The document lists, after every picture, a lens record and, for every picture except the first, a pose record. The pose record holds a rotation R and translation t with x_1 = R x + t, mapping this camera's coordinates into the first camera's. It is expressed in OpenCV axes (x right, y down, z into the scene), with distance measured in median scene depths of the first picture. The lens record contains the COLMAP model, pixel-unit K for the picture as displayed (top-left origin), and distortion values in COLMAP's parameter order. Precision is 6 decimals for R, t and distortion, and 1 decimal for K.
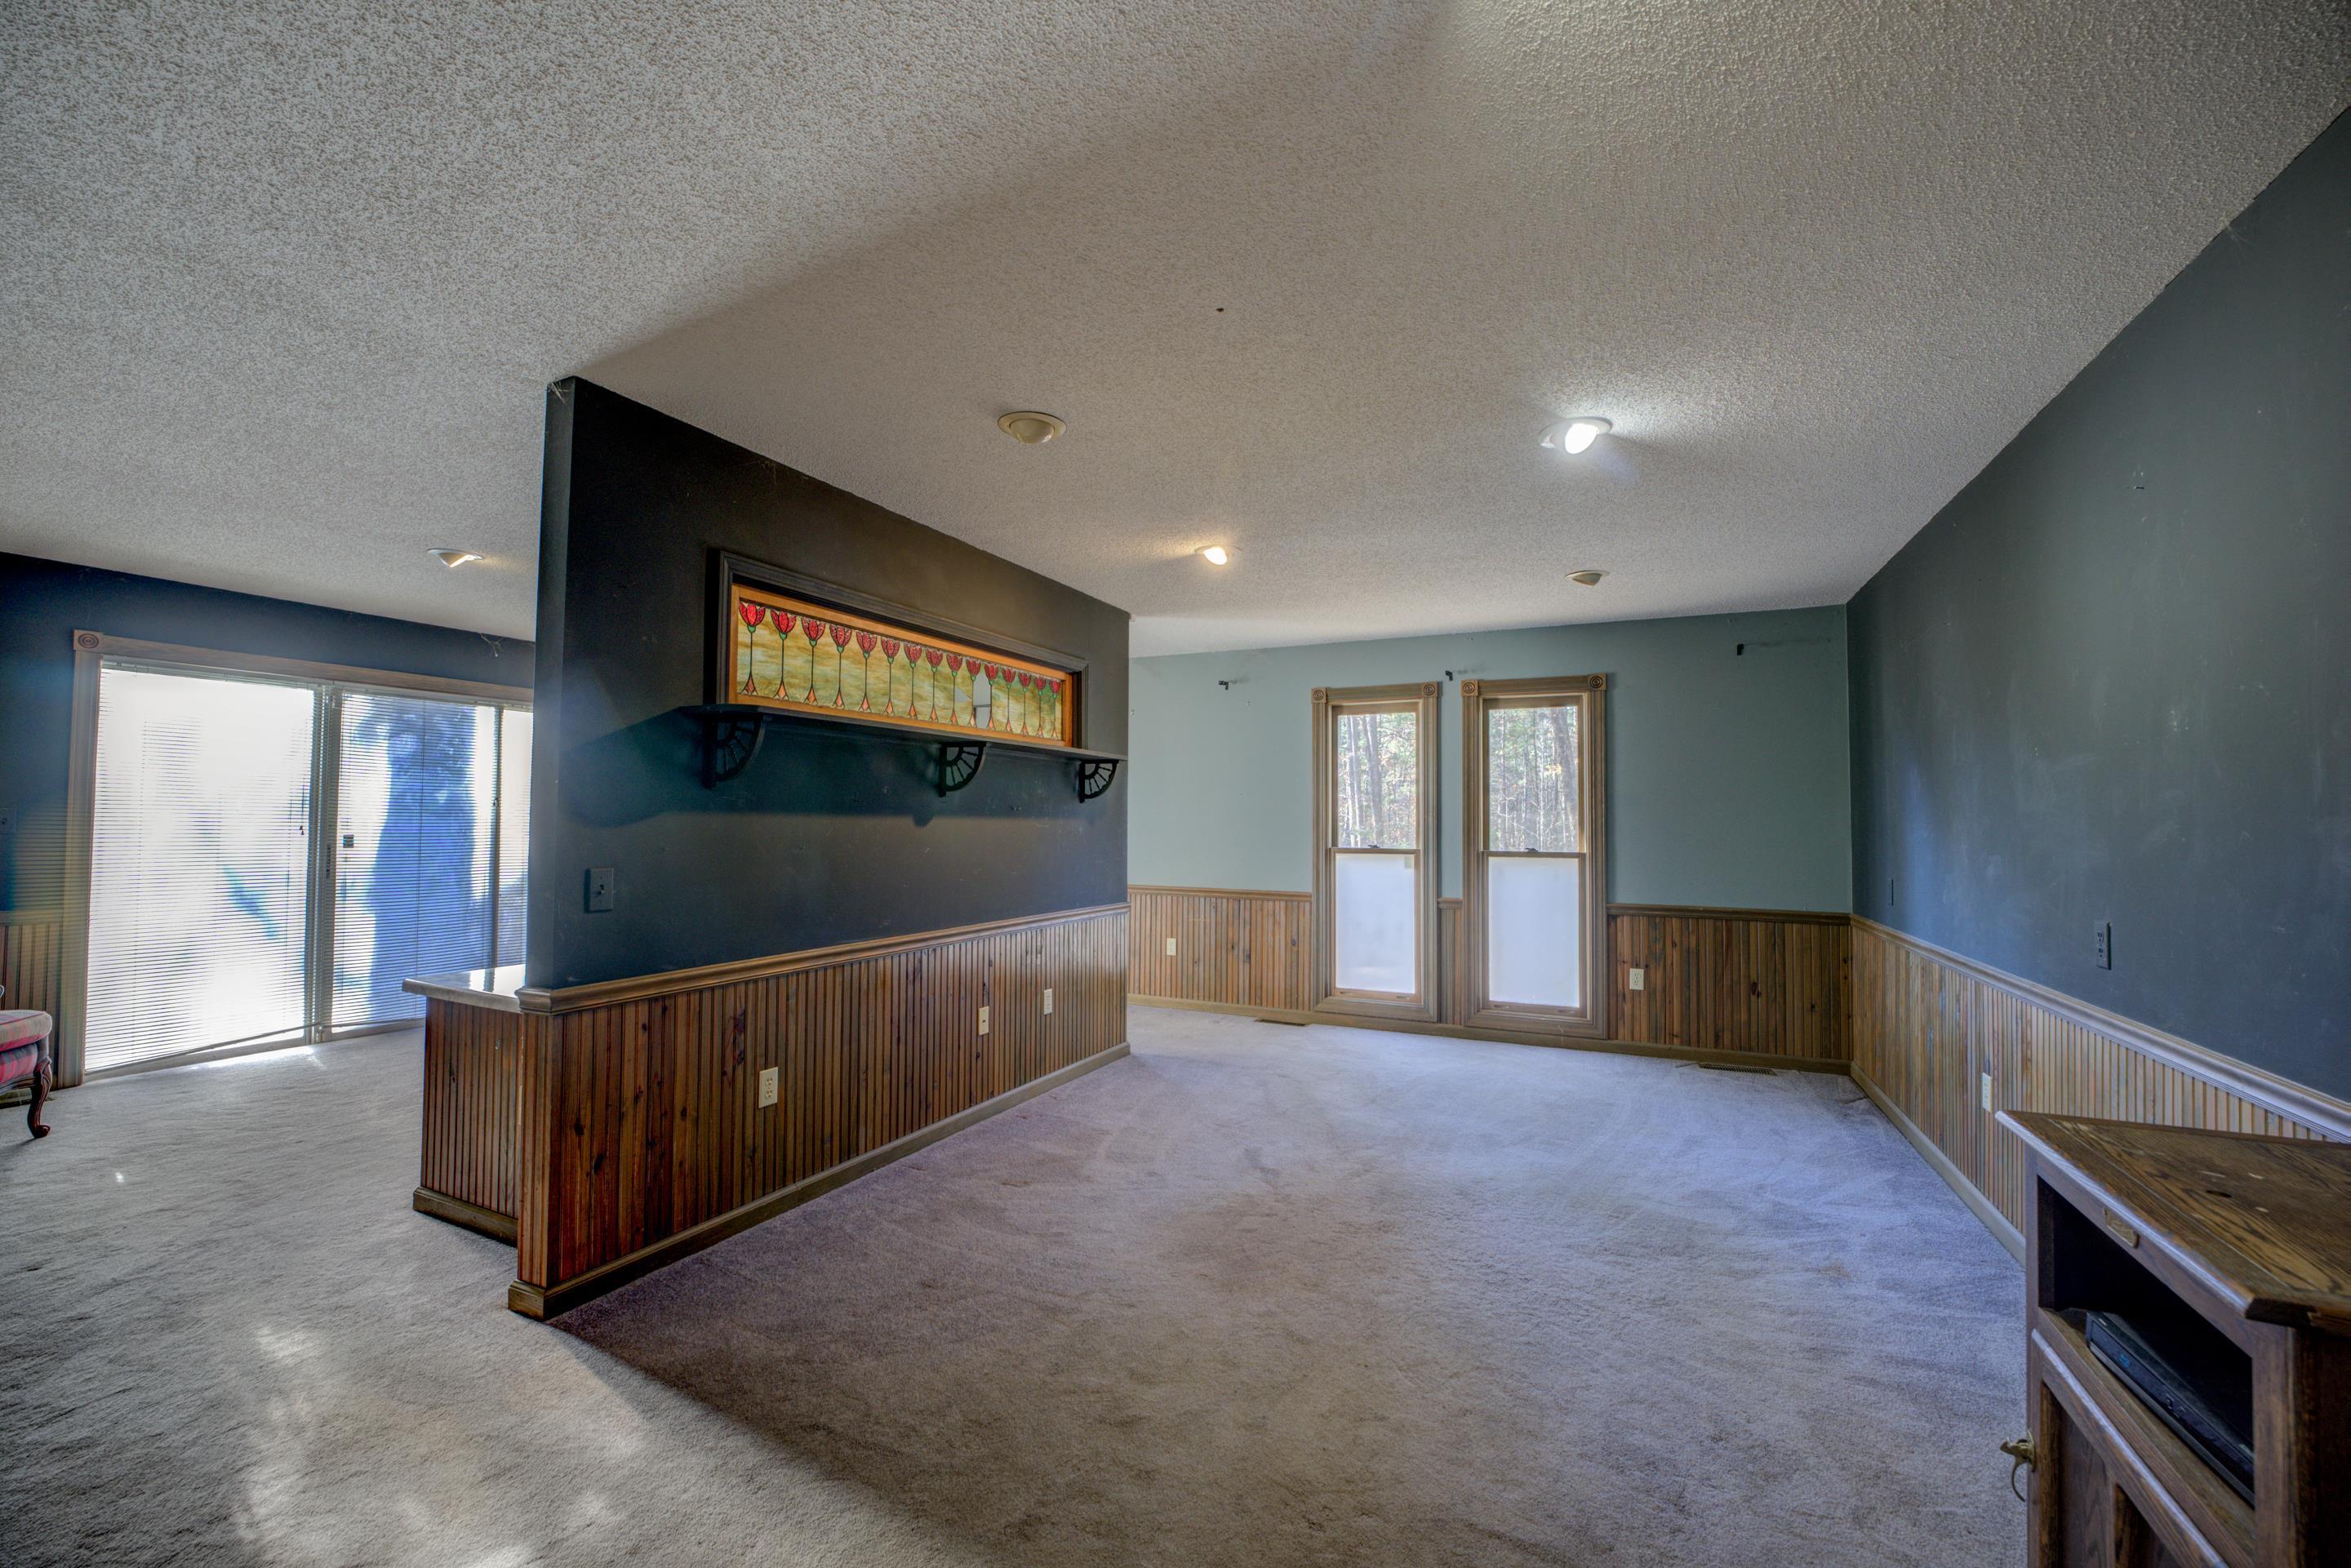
lens RADIAL K [[943.6, 0, 1165.9], [0, 943.6, 785.1], [0, 0, 1]] dist [-0.021035, 0.000127]
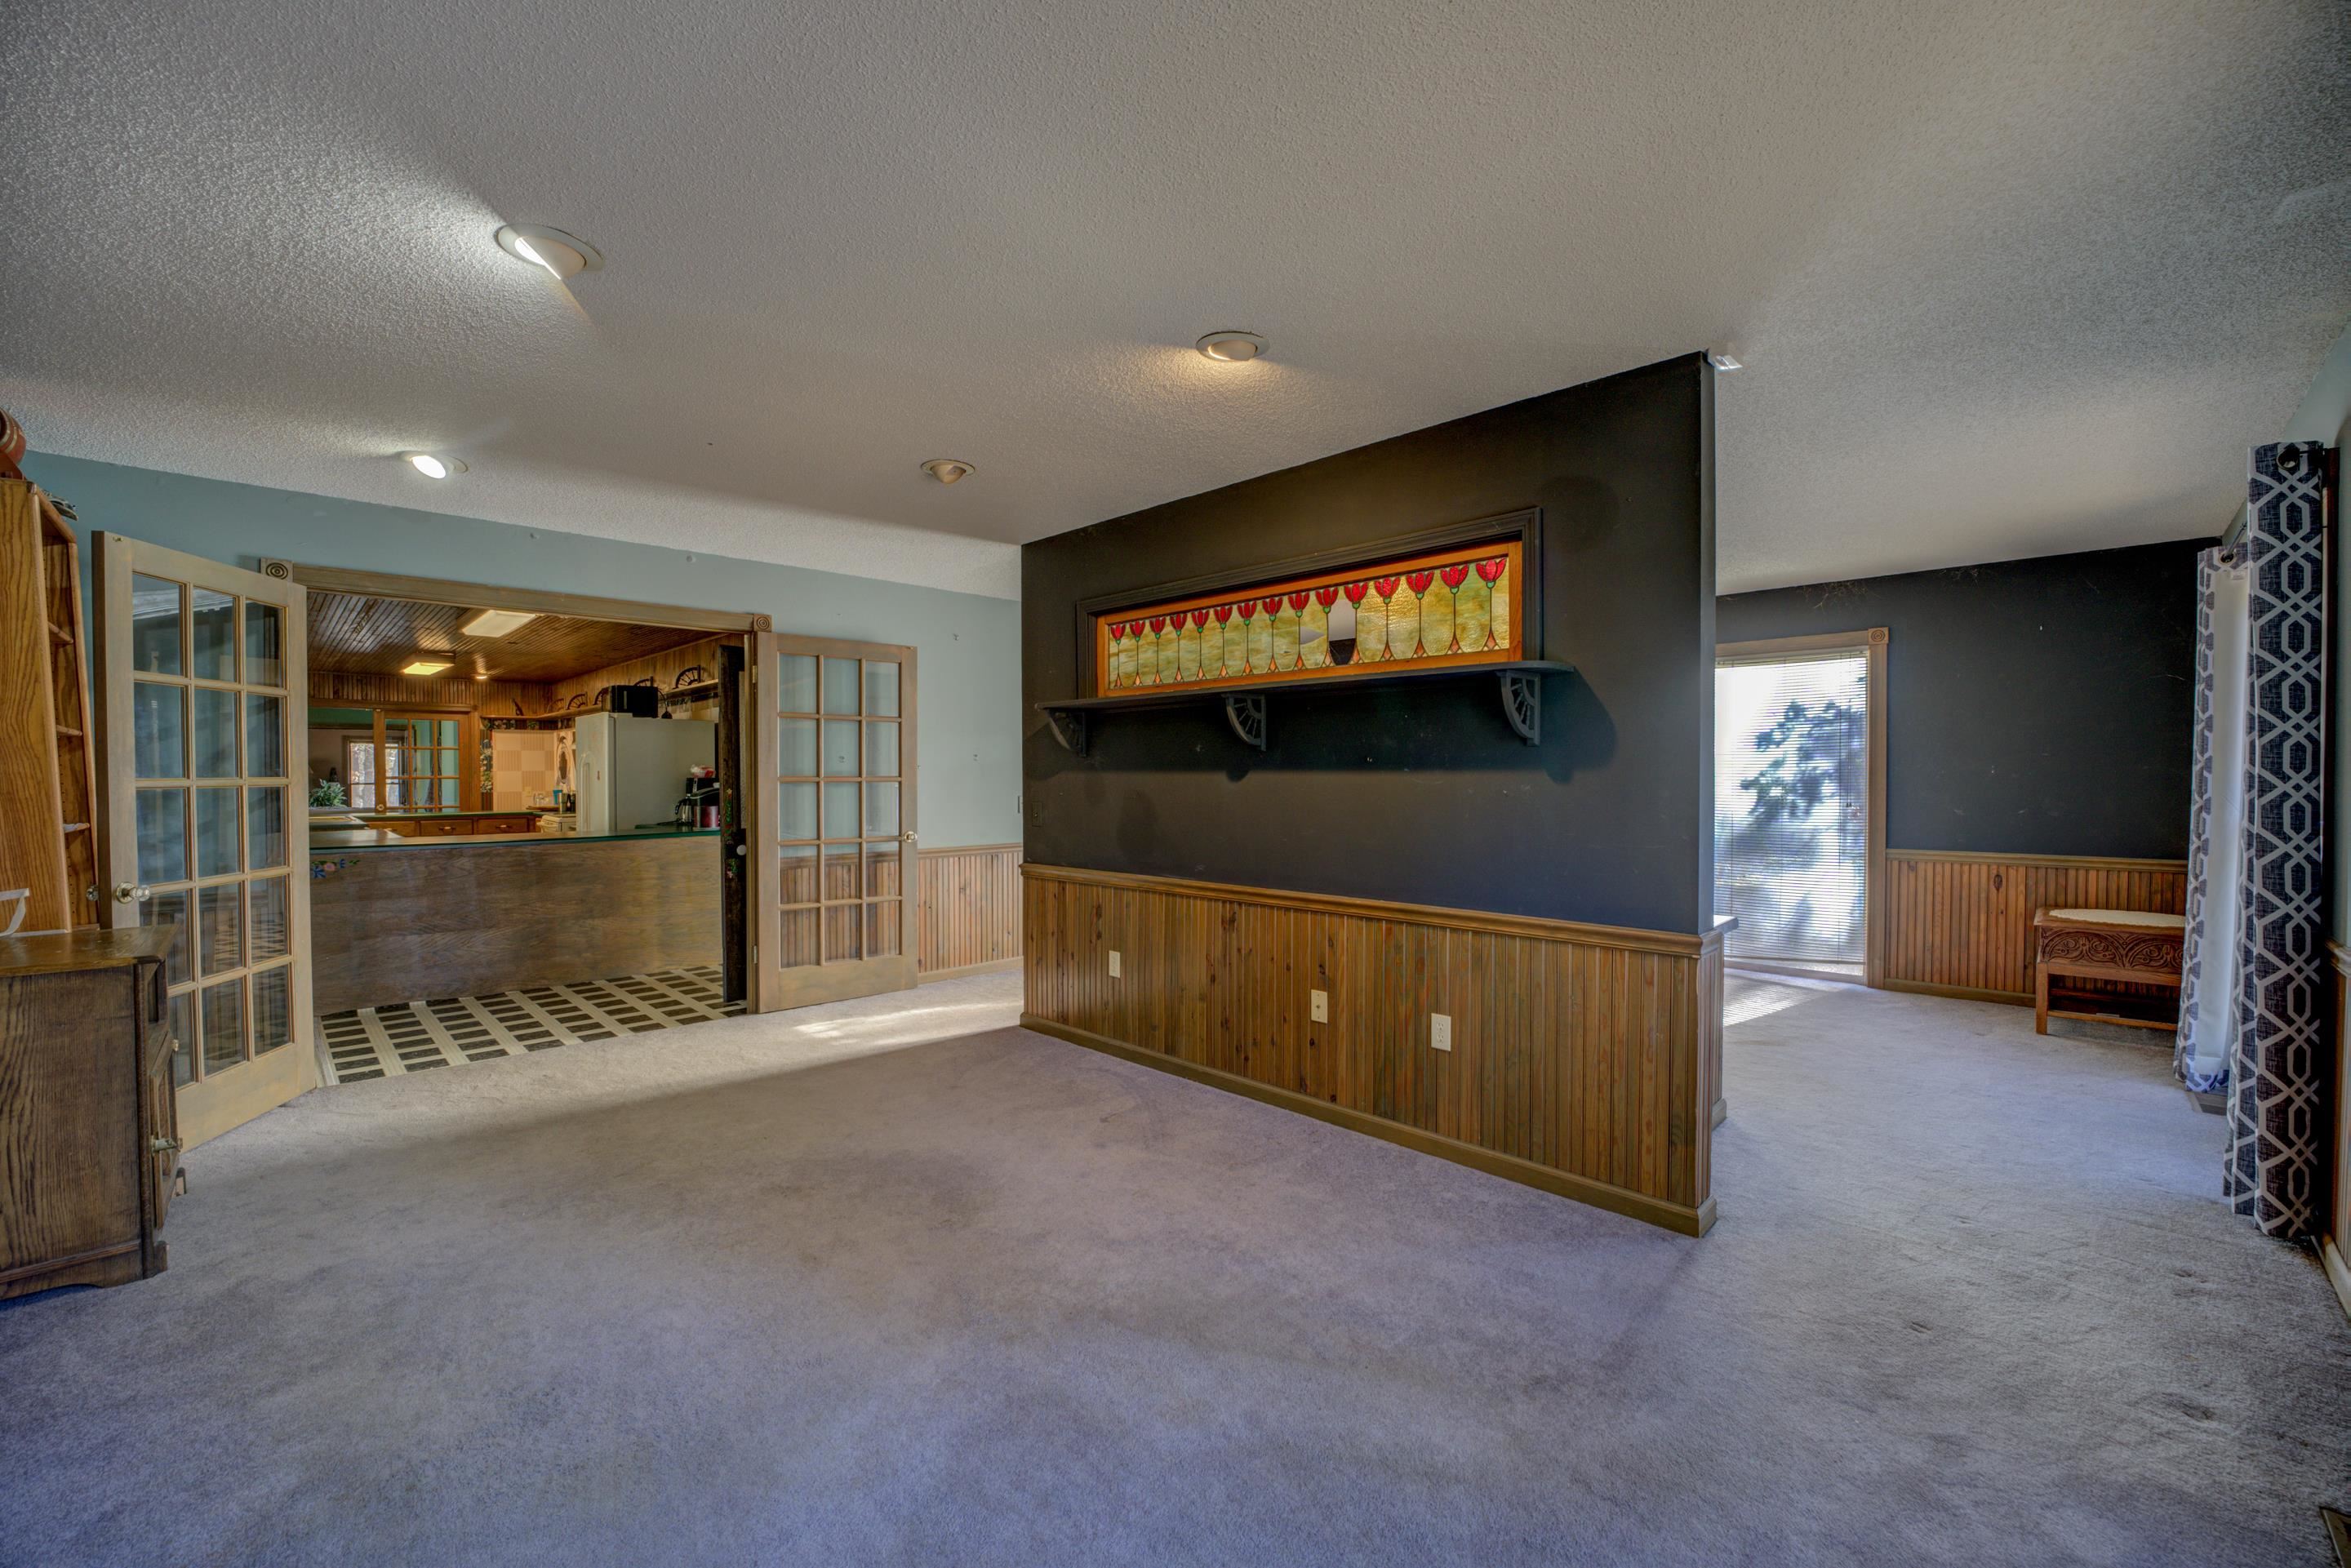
lens RADIAL K [[943.6, 0, 1177.0], [0, 943.6, 788.2], [0, 0, 1]] dist [-0.021035, 0.000127]
pose [[-0.328924, 0.008194, -0.944321, 0.737064], [0.036767, 0.999315, -0.004135, 0.054291], [0.943640, -0.036080, -0.329000, 1.297663]]
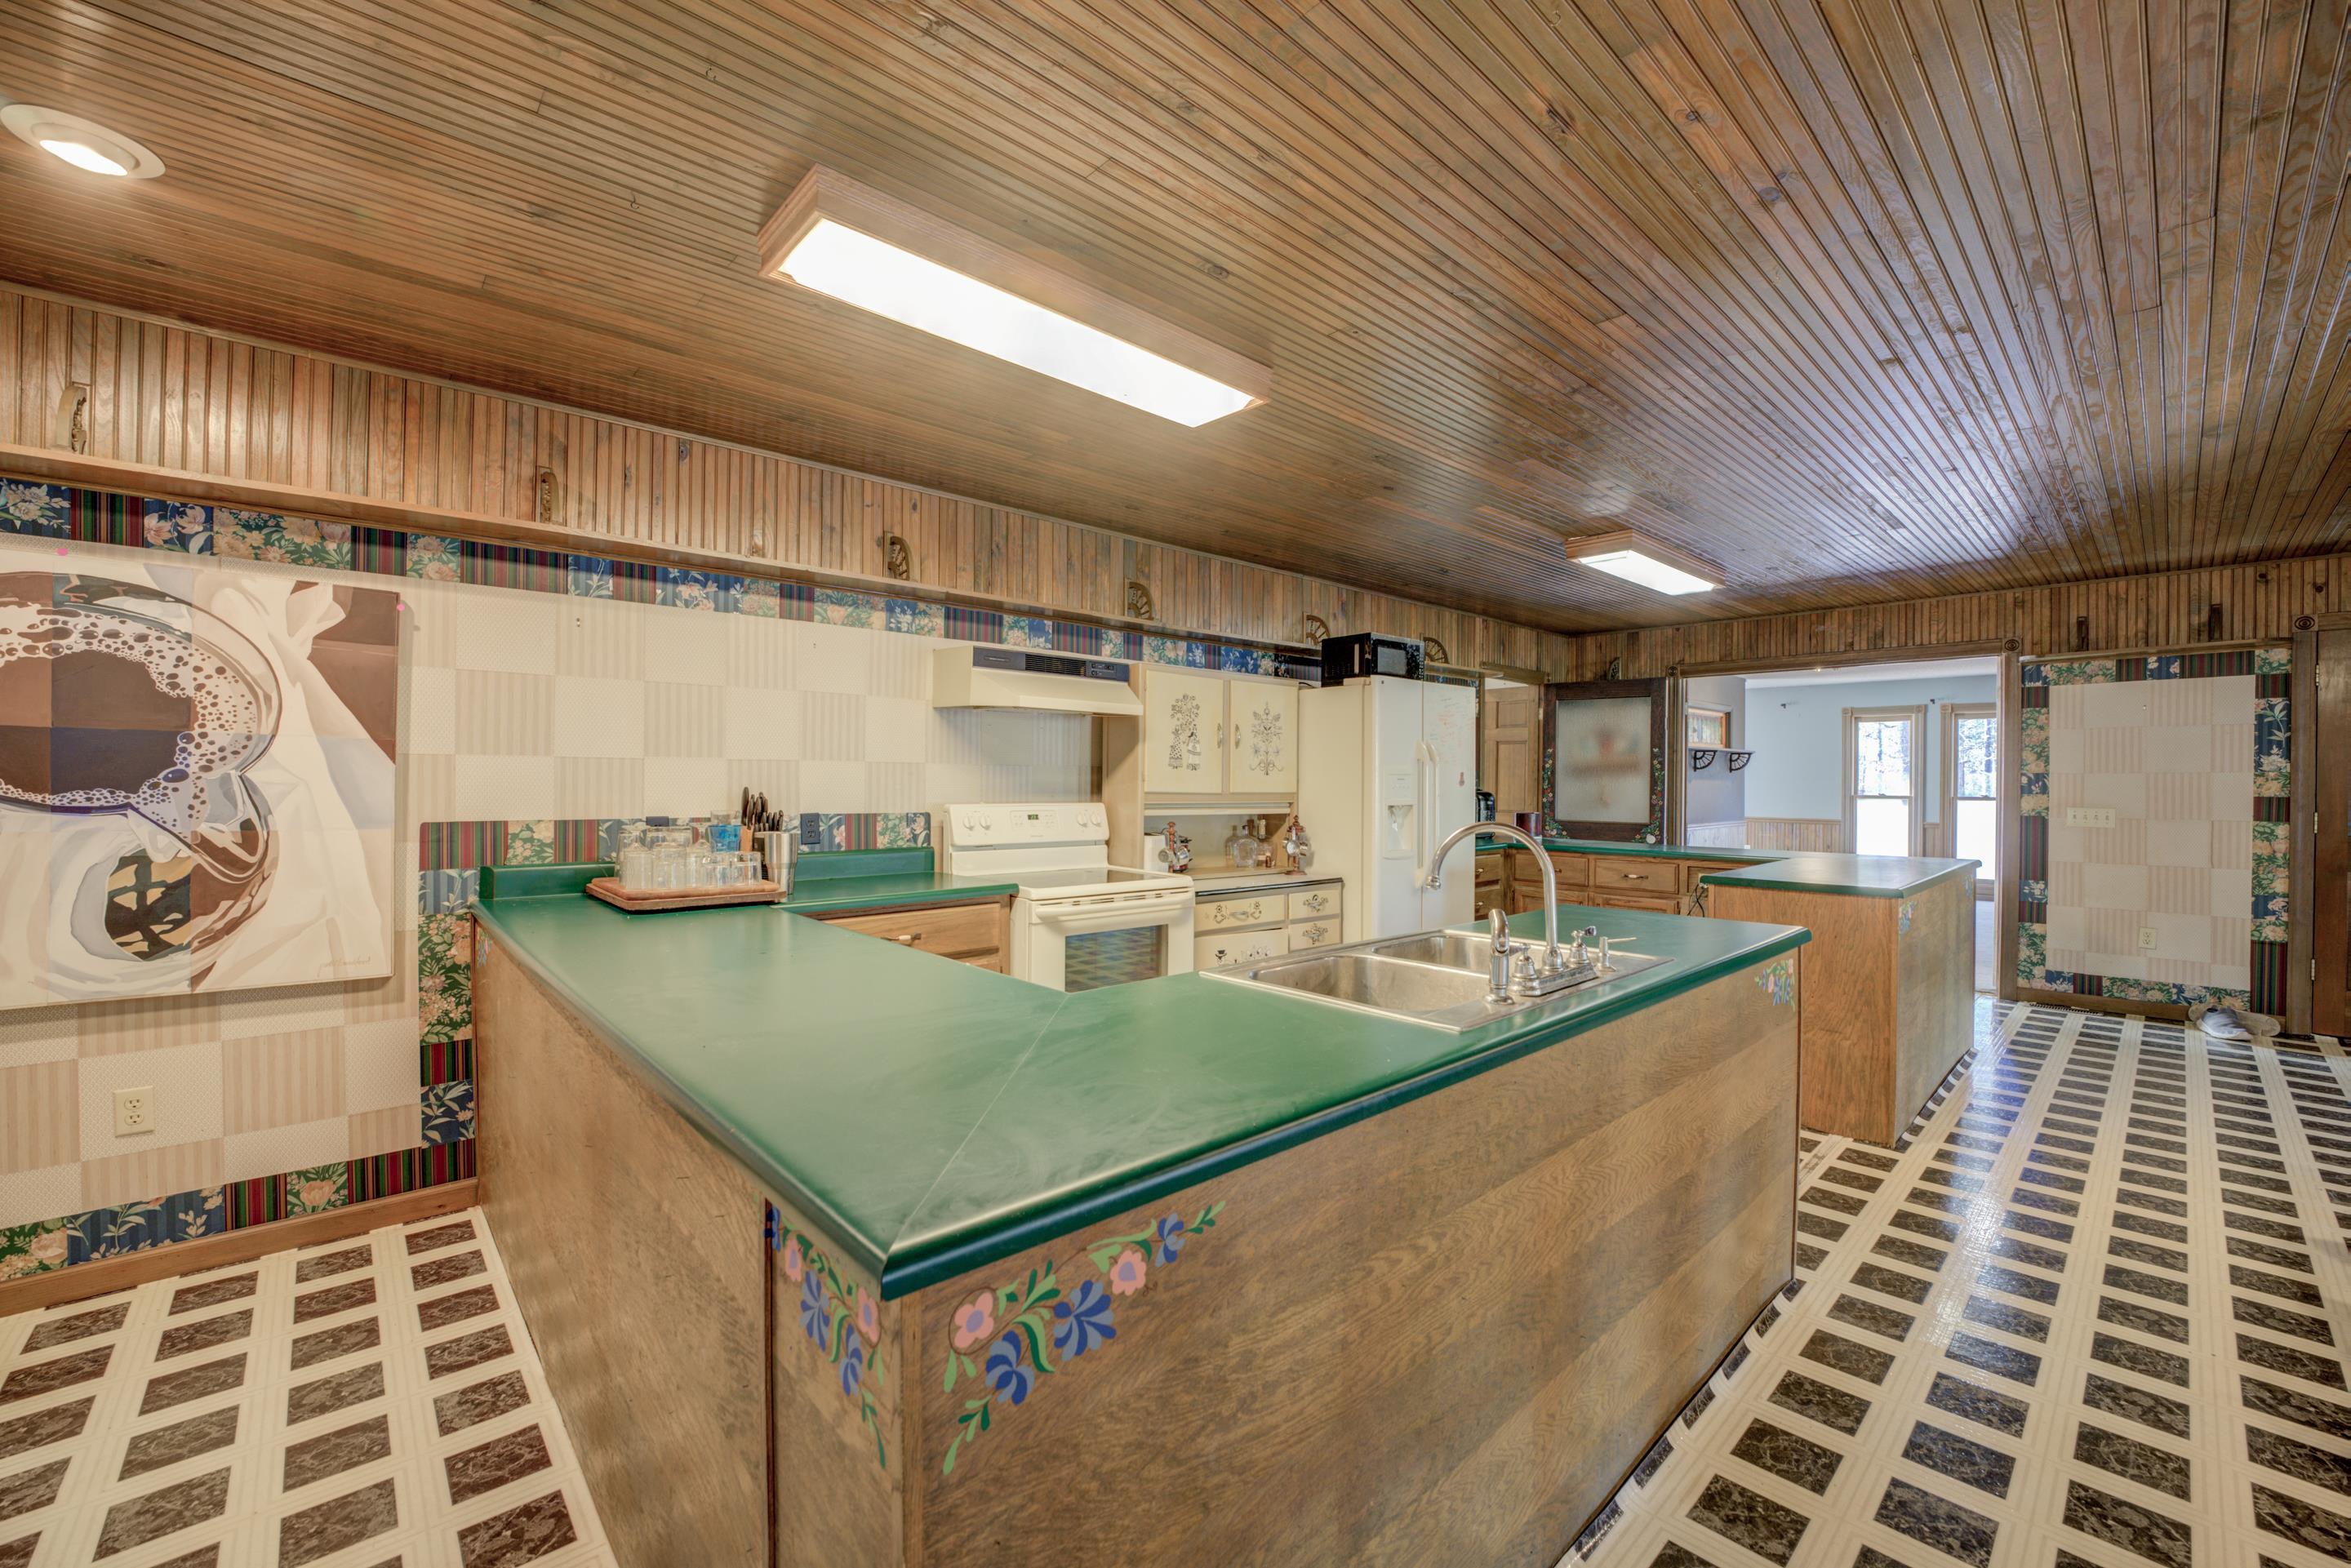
lens RADIAL K [[943.6, 0, 1181.2], [0, 943.6, 788.4], [0, 0, 1]] dist [-0.021035, 0.000127]
pose [[0.922868, -0.002189, -0.385110, -0.395453], [0.018864, 0.999040, 0.039525, -0.051215], [0.384654, -0.043741, 0.922024, -1.396702]]
